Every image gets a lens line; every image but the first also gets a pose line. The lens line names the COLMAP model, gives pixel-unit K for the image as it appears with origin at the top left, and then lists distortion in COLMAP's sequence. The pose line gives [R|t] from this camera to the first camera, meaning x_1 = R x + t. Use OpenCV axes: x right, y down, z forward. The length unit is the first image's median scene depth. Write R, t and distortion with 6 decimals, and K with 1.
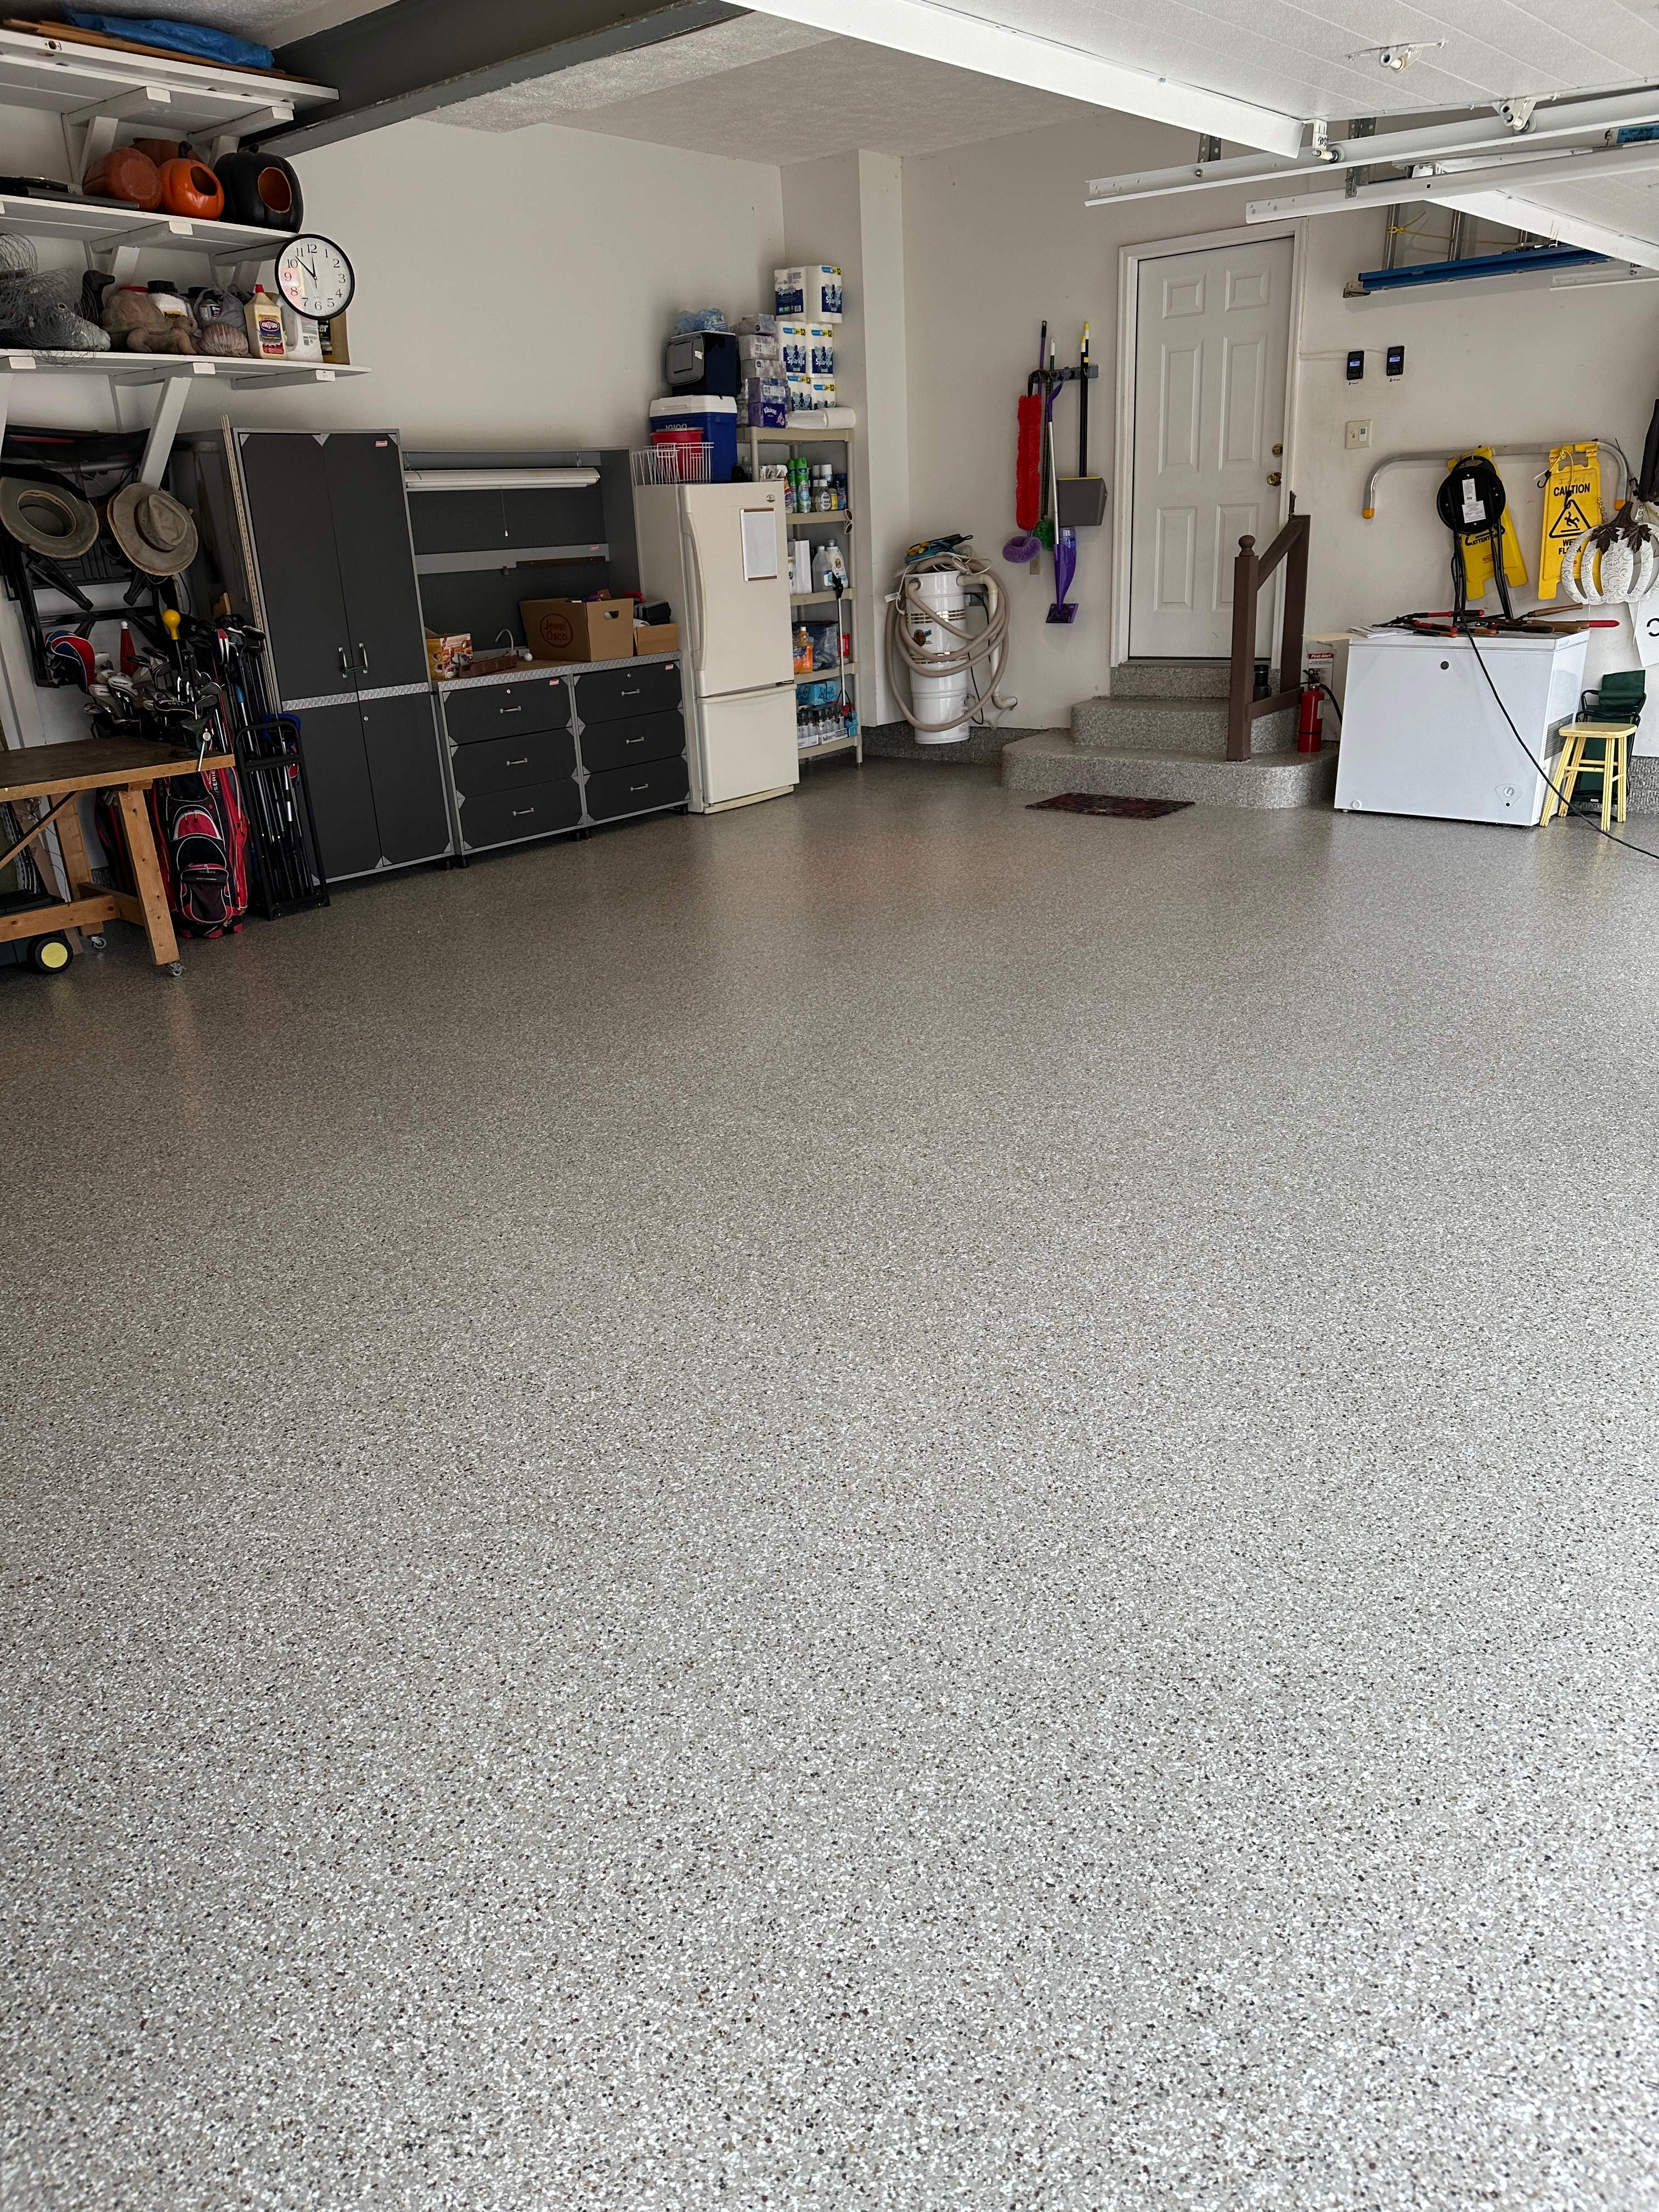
lens RADIAL K [[1548.8, 0, 815.8], [0, 1548.8, 1105.2], [0, 0, 1]] dist [0.040820, -0.050969]
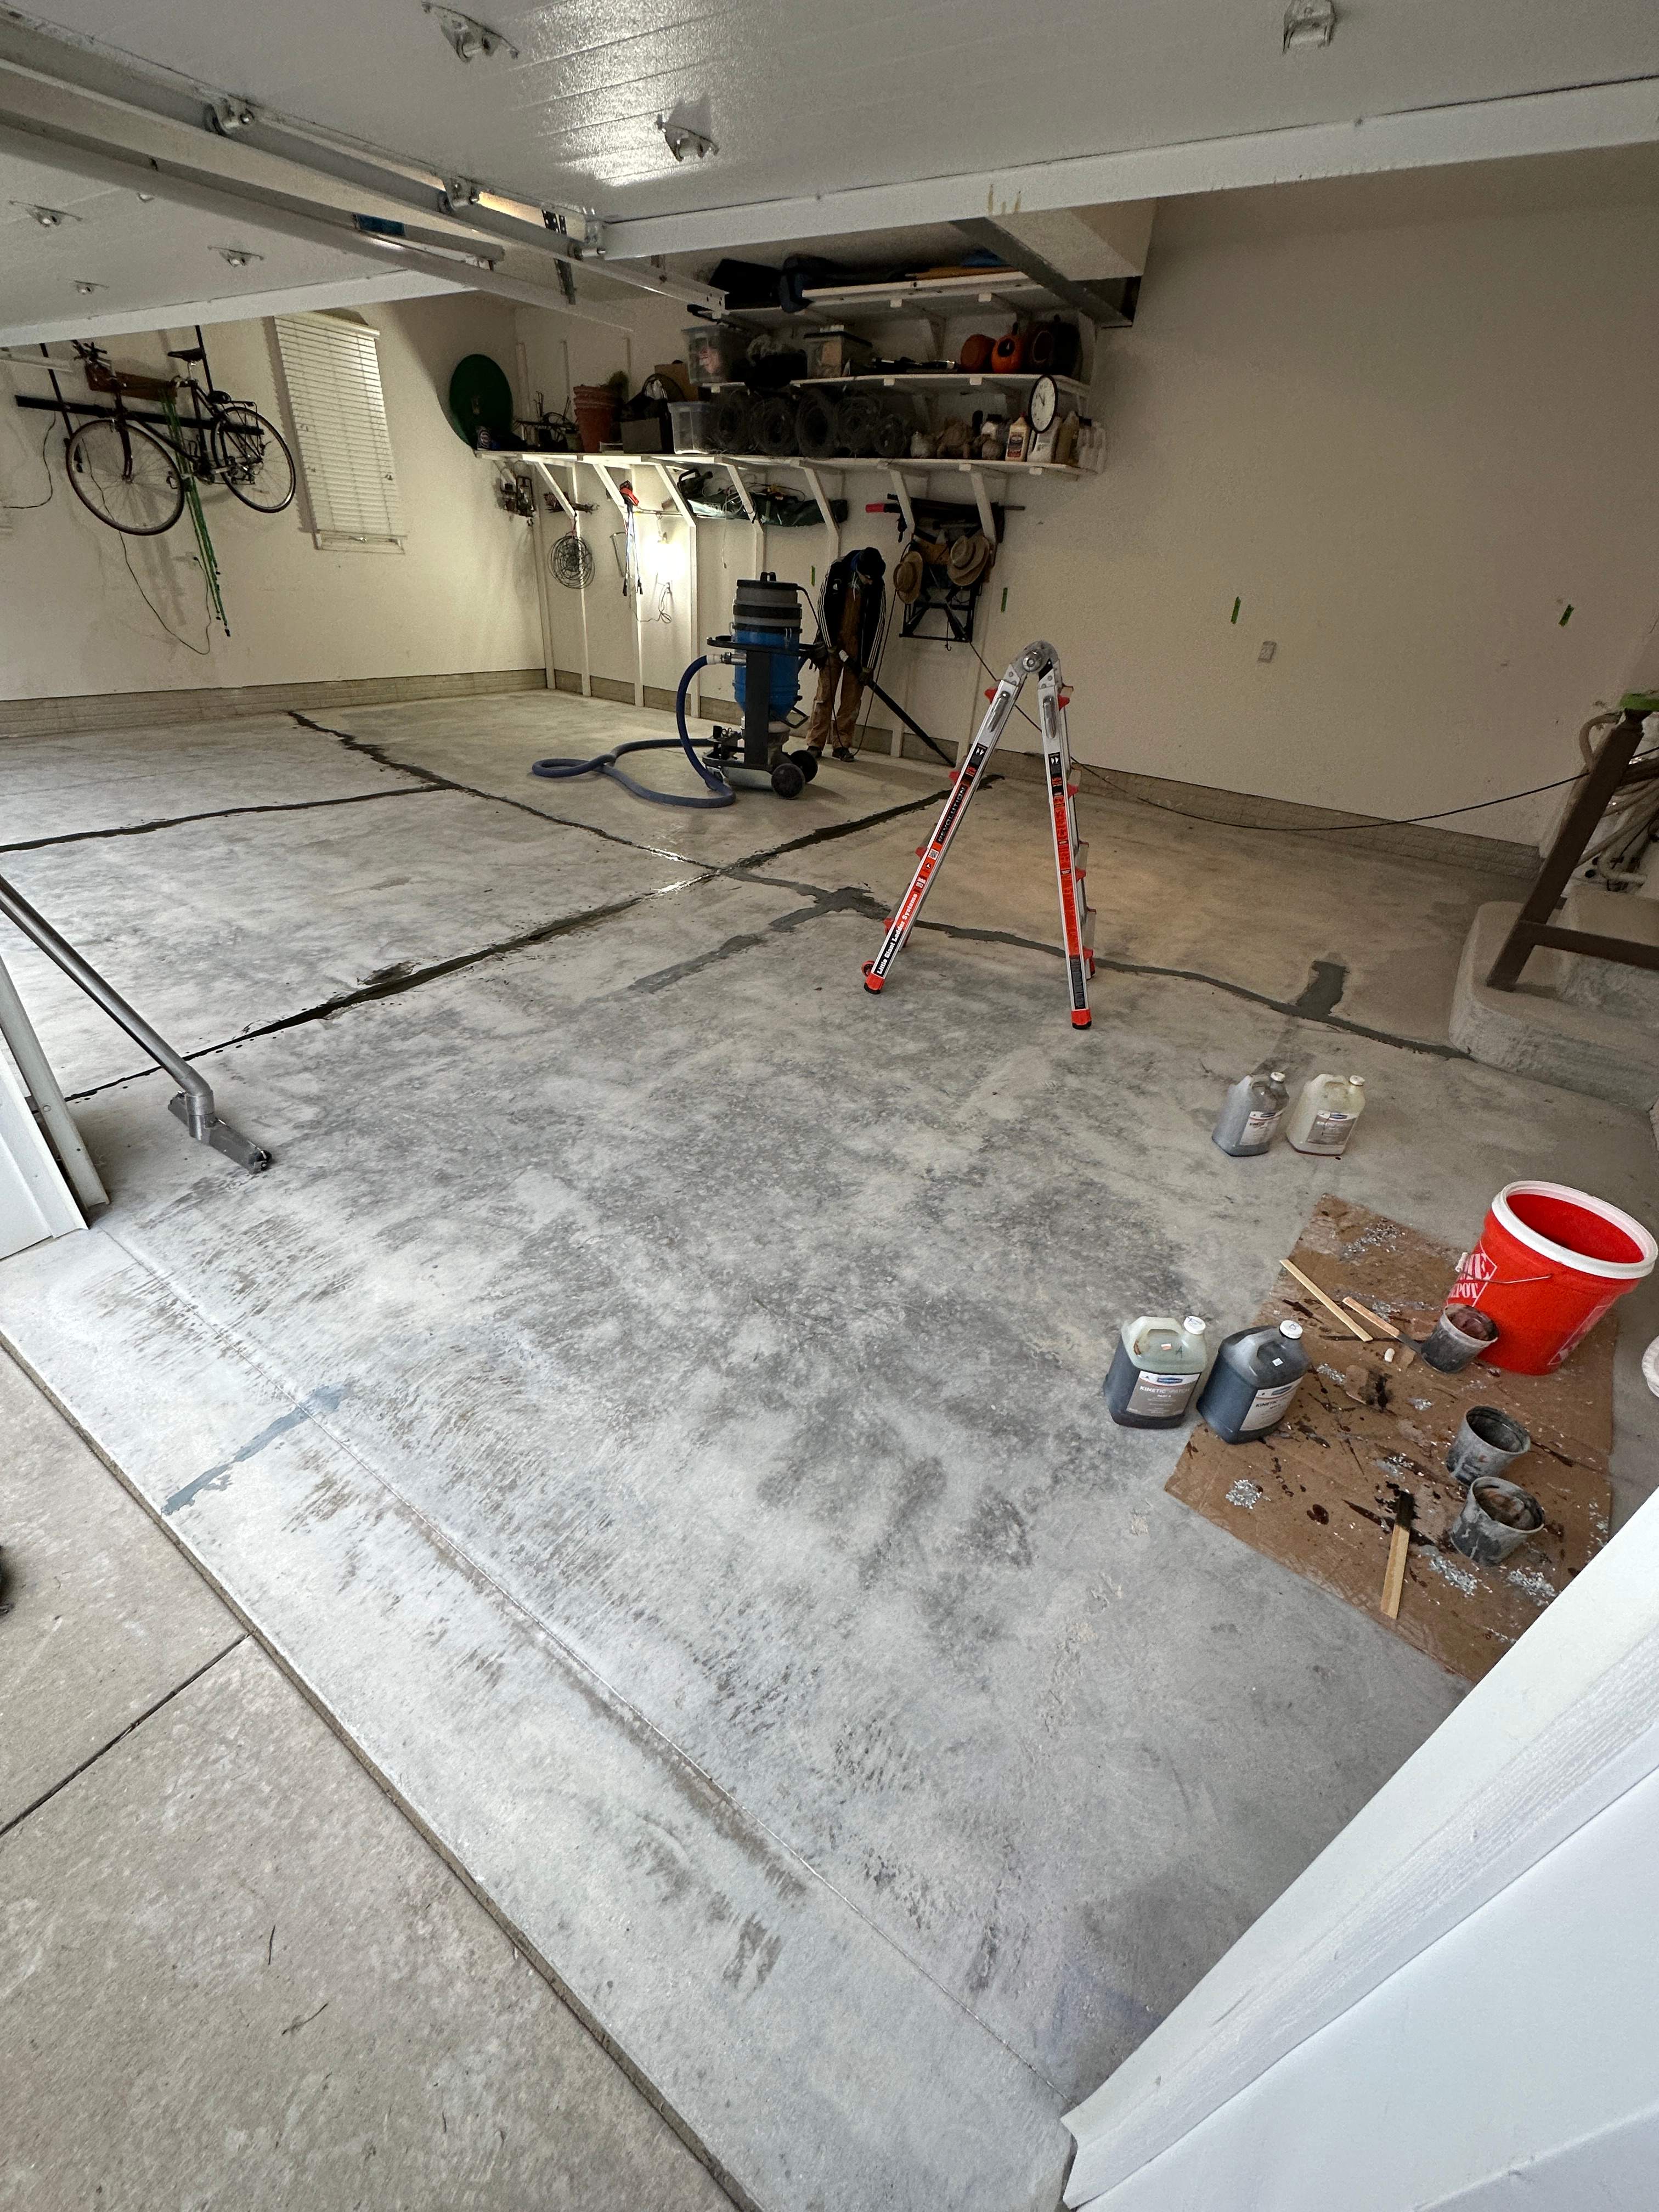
lens RADIAL K [[877.5, 0, 830.3], [0, 877.5, 1104.0], [0, 0, 1]] dist [-0.001646, -0.000279]
pose [[0.093501, 0.572348, -0.814663, 0.680603], [-0.423028, 0.763552, 0.487888, -0.263623], [0.901279, 0.299007, 0.313513, 0.594962]]
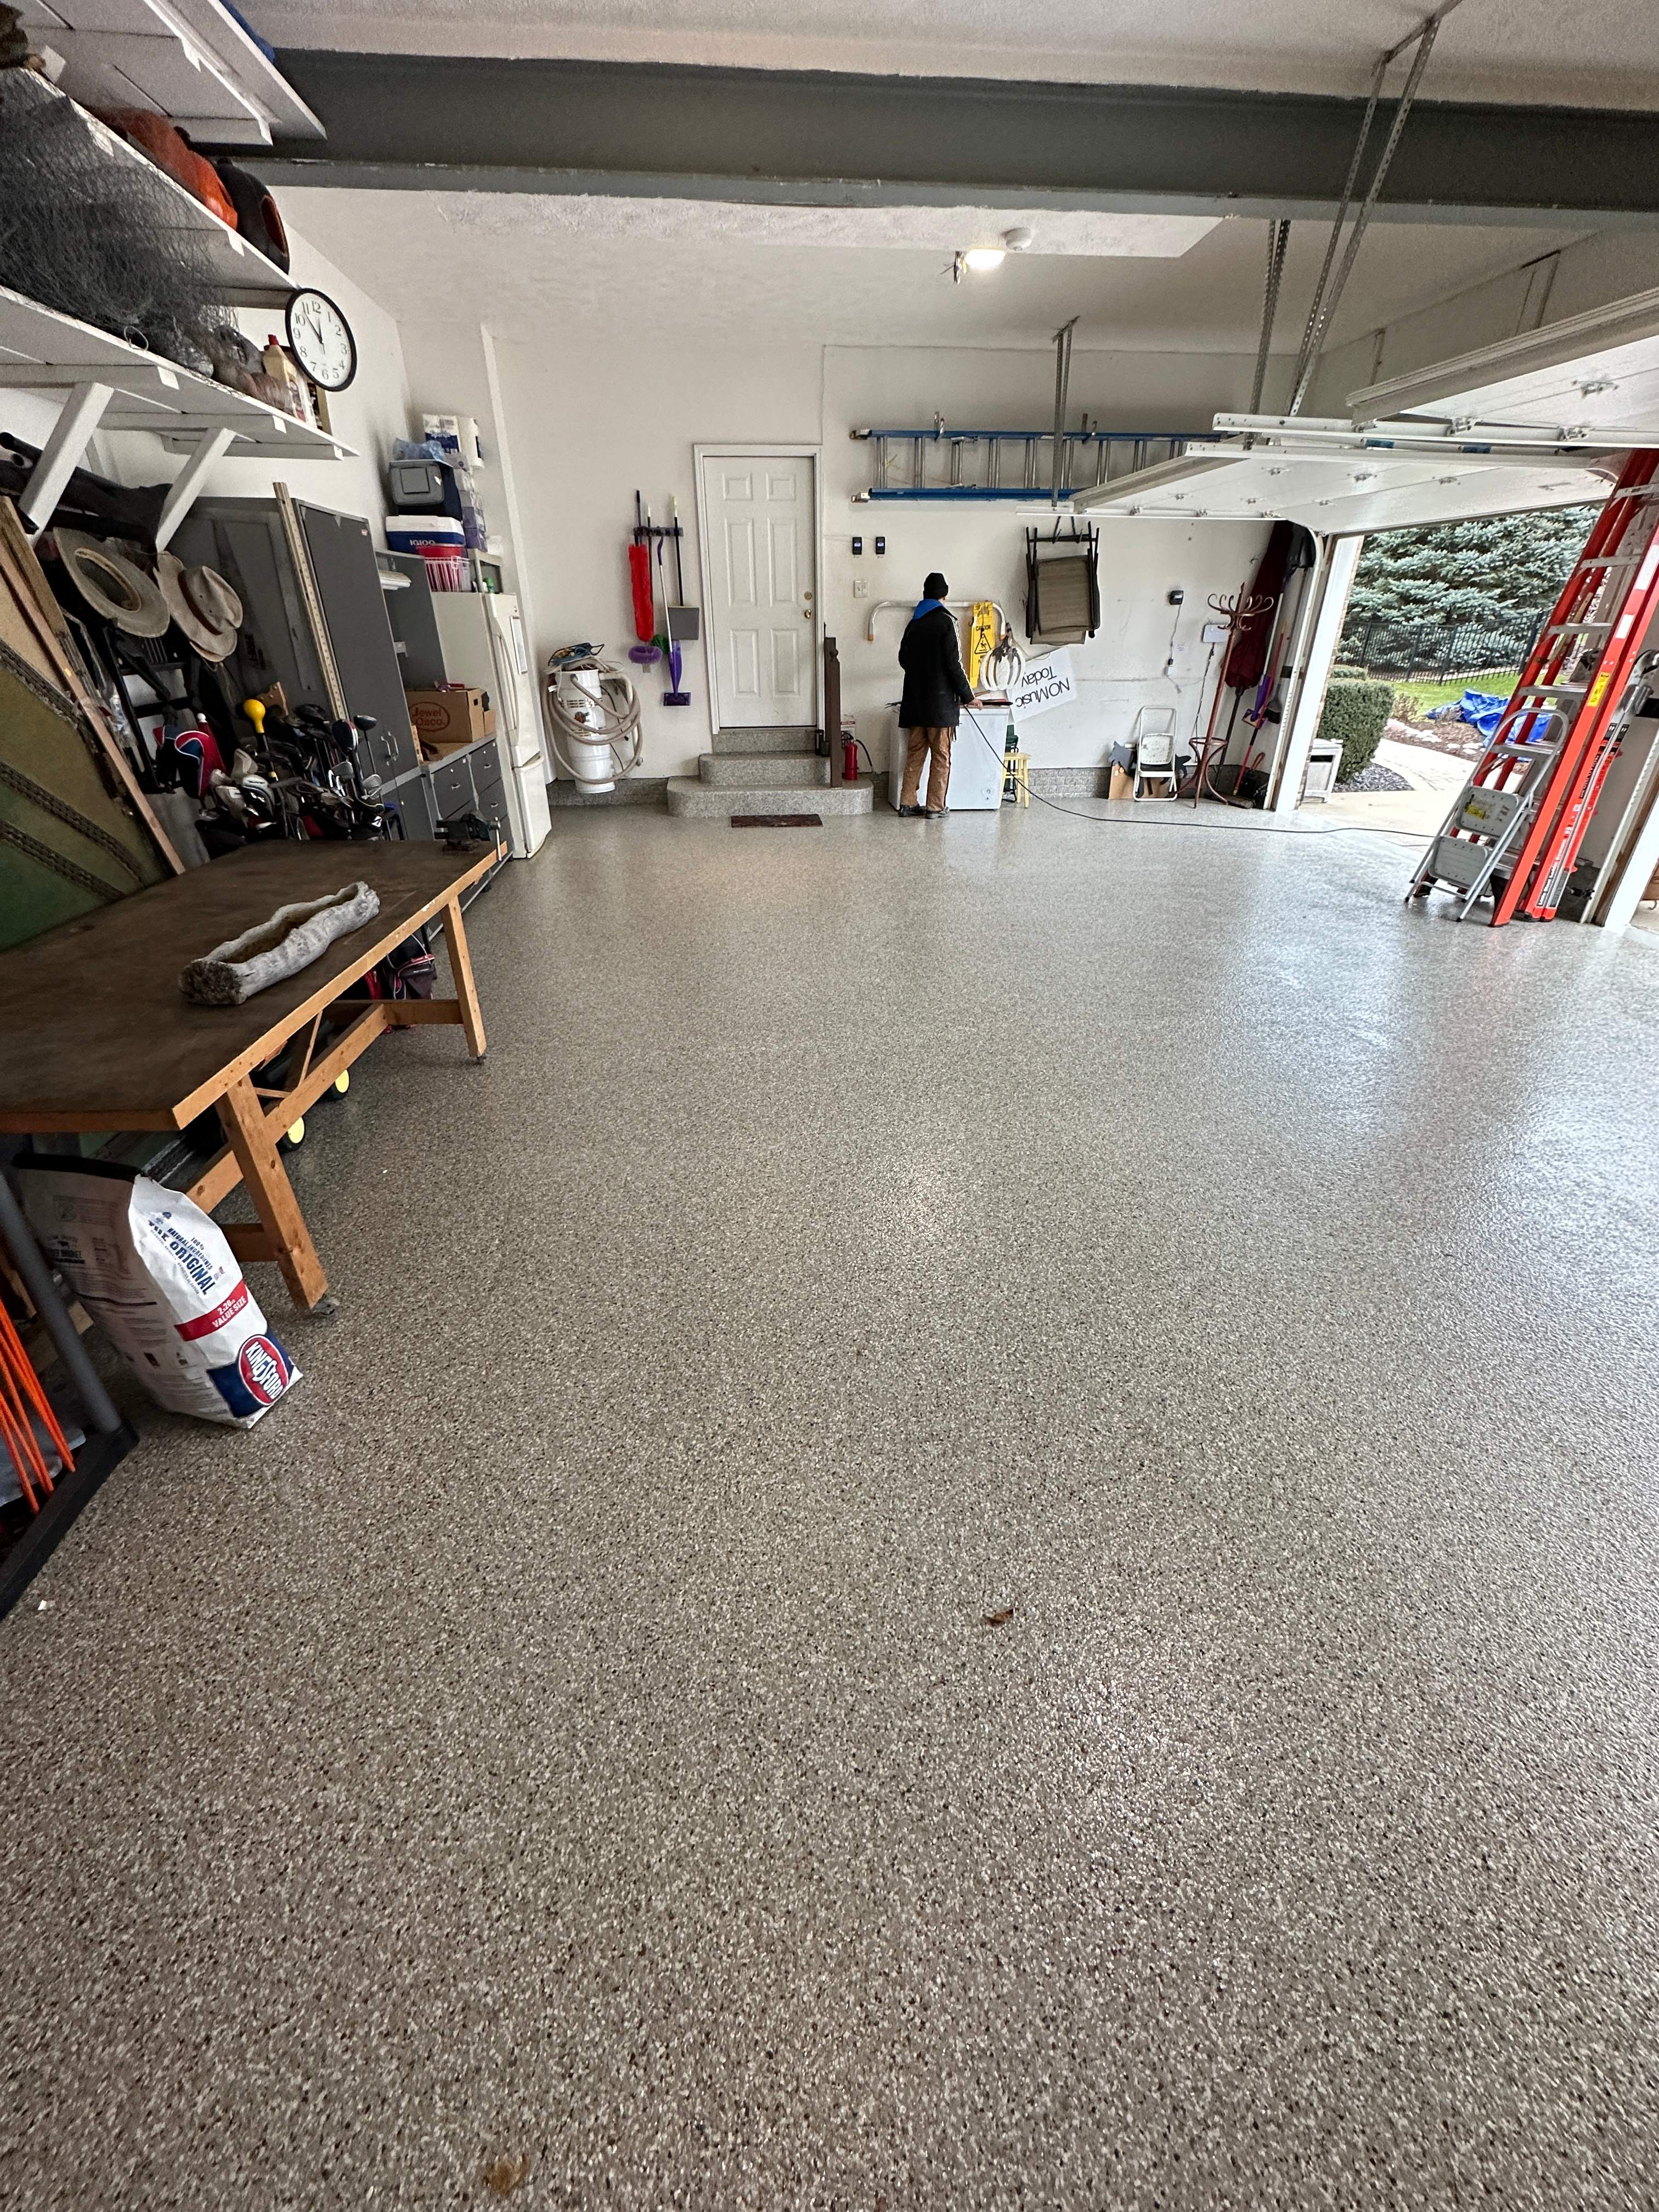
lens RADIAL K [[877.5, 0, 830.3], [0, 877.5, 1104.0], [0, 0, 1]] dist [-0.001646, -0.000279]
pose [[0.697213, -0.309077, 0.646812, -0.489942], [0.230326, 0.951023, 0.206169, -0.095783], [-0.678855, 0.005234, 0.734253, 0.315665]]
